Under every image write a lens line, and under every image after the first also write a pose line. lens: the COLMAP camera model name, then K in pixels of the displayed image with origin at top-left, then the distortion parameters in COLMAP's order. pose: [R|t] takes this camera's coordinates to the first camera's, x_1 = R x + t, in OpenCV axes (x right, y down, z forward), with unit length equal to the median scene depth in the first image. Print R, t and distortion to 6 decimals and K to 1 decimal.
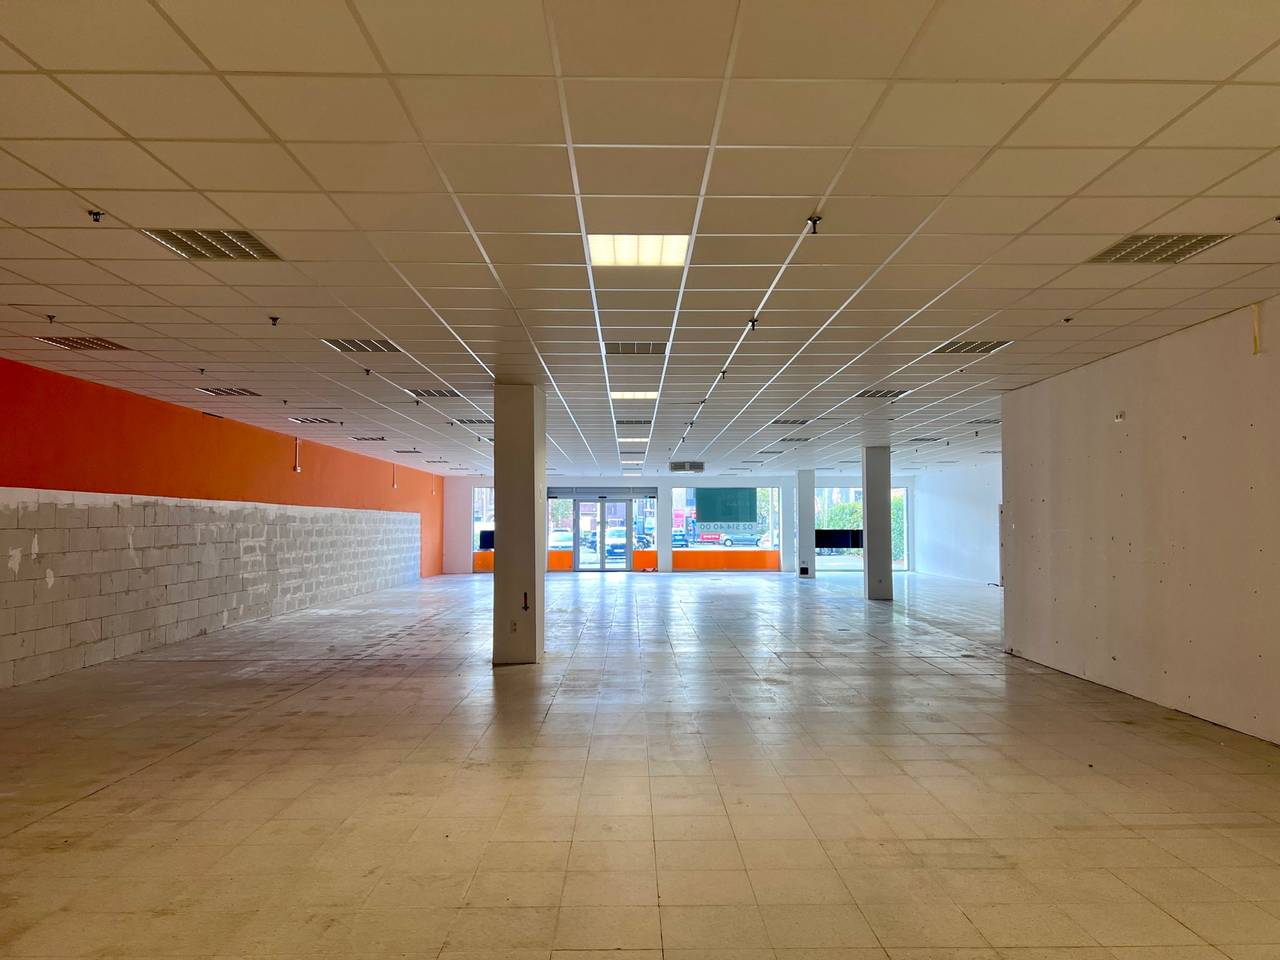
lens RADIAL K [[952.2, 0, 641.0], [0, 952.2, 488.2], [0, 0, 1]] dist [0.073078, -0.076683]
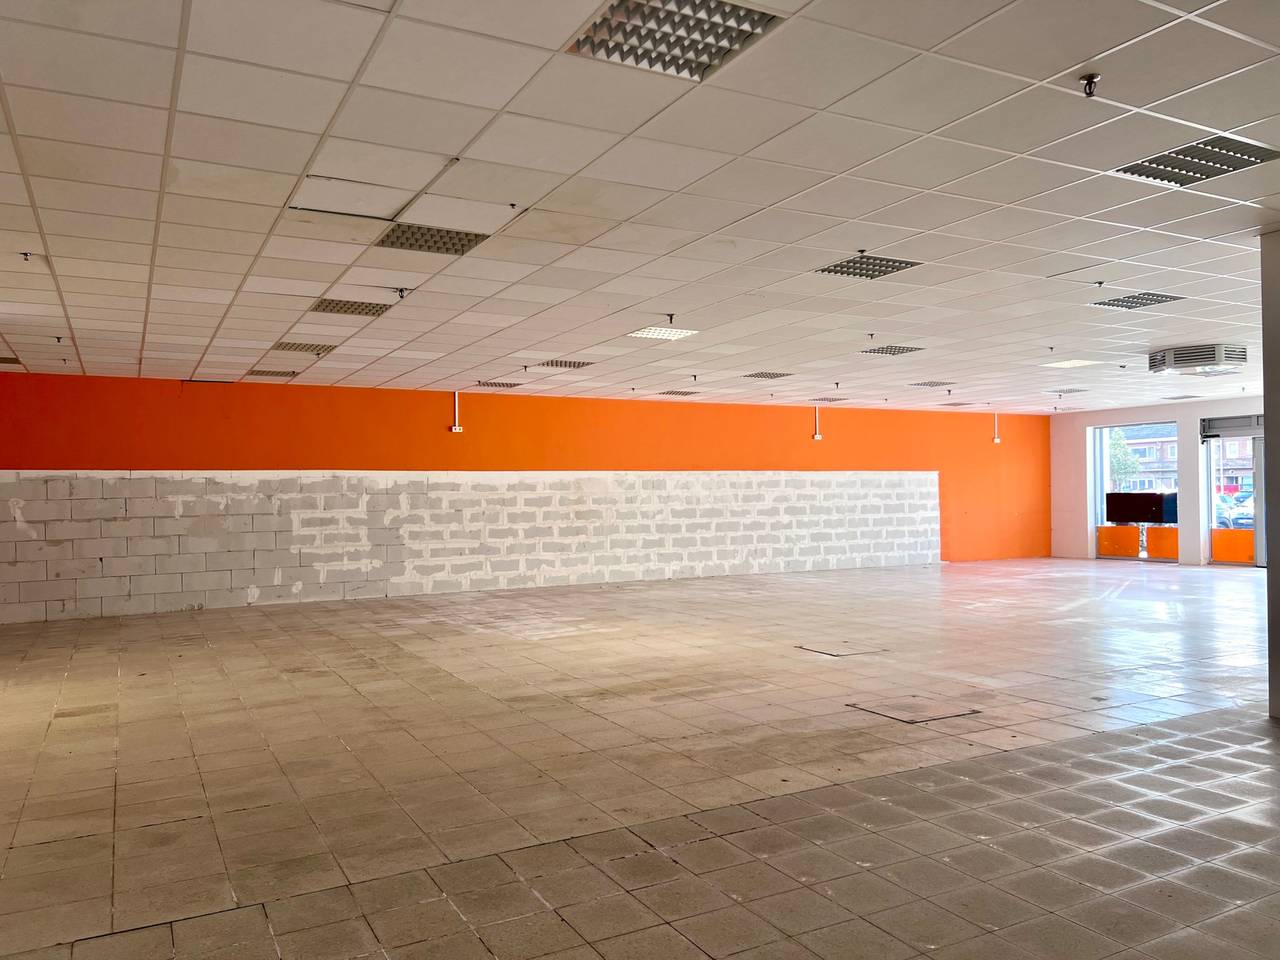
lens RADIAL K [[952.2, 0, 641.0], [0, 952.2, 488.2], [0, 0, 1]] dist [0.073078, -0.076683]
pose [[0.459477, -0.012651, -0.888100, 0.268255], [0.048832, 0.998746, 0.011037, 0.017900], [0.886846, -0.048440, 0.459518, 0.419125]]
